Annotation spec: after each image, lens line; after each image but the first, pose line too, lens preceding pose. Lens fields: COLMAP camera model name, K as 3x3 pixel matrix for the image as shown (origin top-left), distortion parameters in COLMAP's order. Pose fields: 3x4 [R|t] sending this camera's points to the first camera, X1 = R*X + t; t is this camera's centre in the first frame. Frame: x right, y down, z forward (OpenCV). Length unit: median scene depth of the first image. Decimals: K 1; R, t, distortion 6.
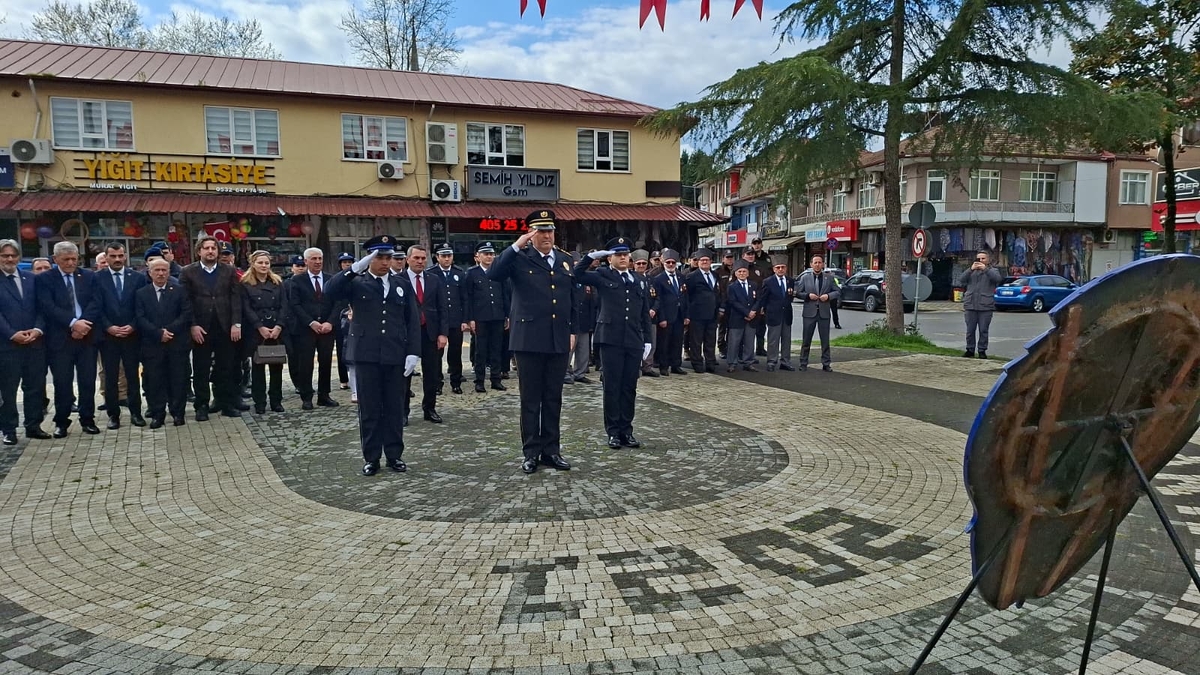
lens RADIAL K [[805.8, 0, 599.5], [0, 805.8, 353.9], [0, 0, 1]] dist [0.052862, -0.066975]
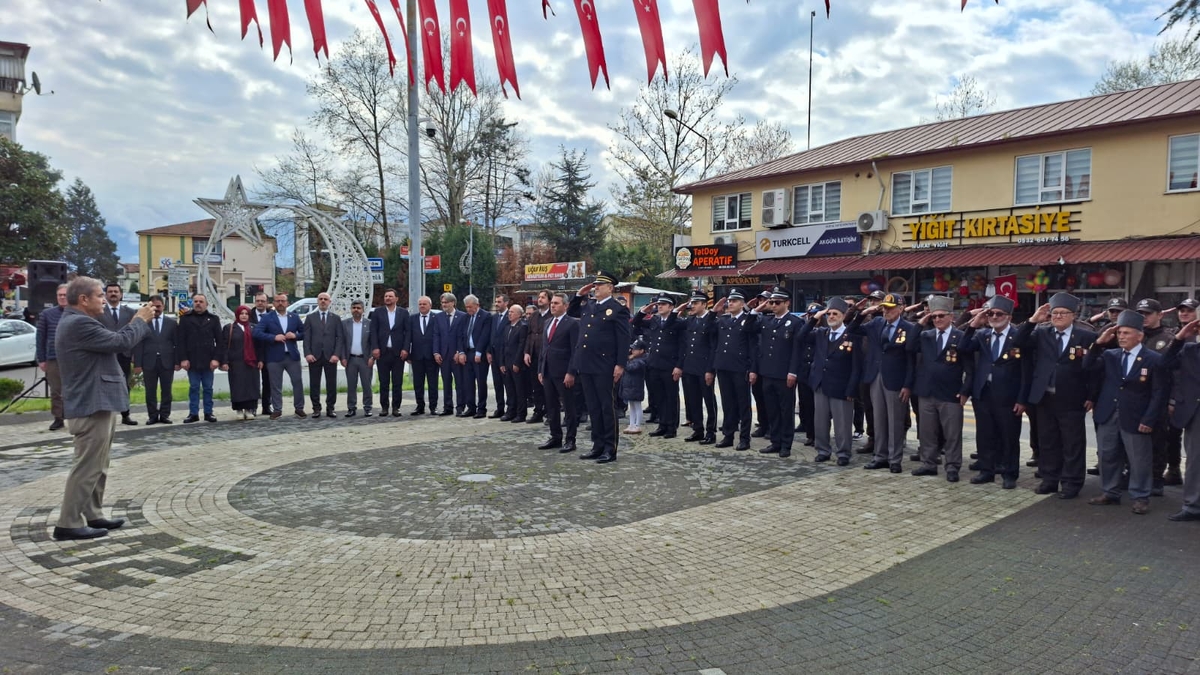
lens RADIAL K [[805.8, 0, 599.5], [0, 805.8, 353.9], [0, 0, 1]] dist [0.052862, -0.066975]
pose [[0.348728, 0.056566, -0.935515, 0.269217], [-0.121743, 0.992454, 0.014628, -0.022419], [0.929283, 0.108791, 0.352983, 0.209853]]
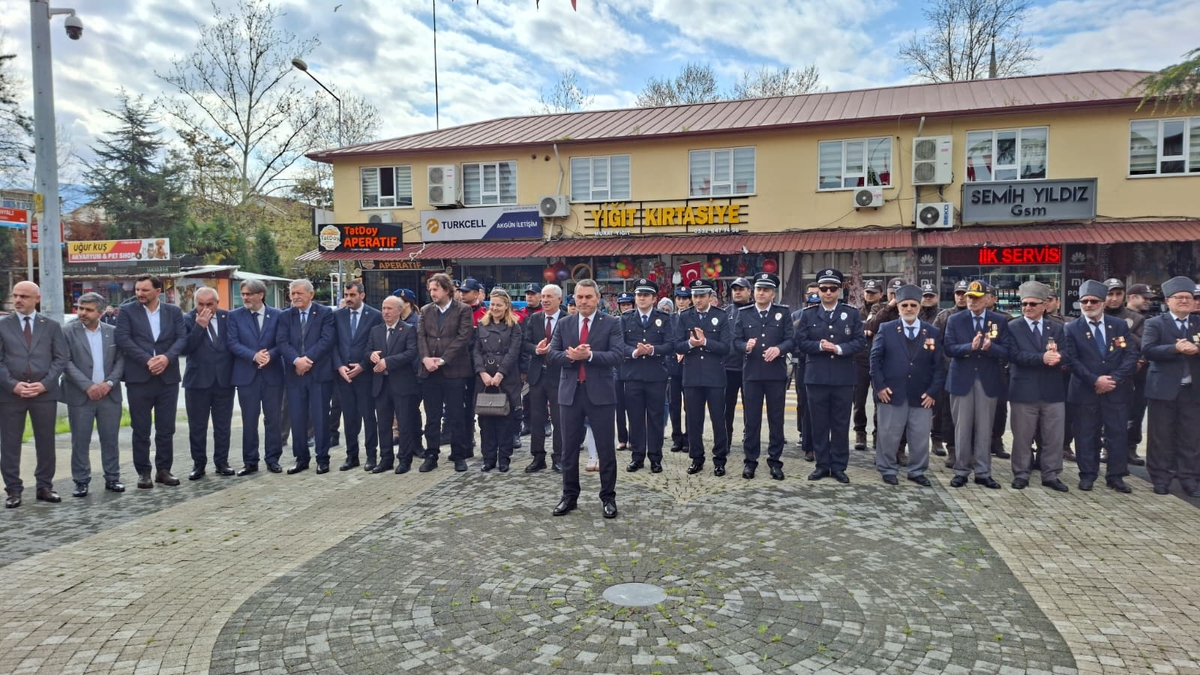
lens RADIAL K [[809.8, 0, 616.7], [0, 809.8, 342.5], [0, 0, 1]] dist [0.145232, -0.187849]
pose [[0.786075, 0.033043, -0.617248, 0.090625], [-0.071585, 0.996718, -0.037808, -0.015849], [0.613972, 0.073906, 0.785860, 0.142940]]
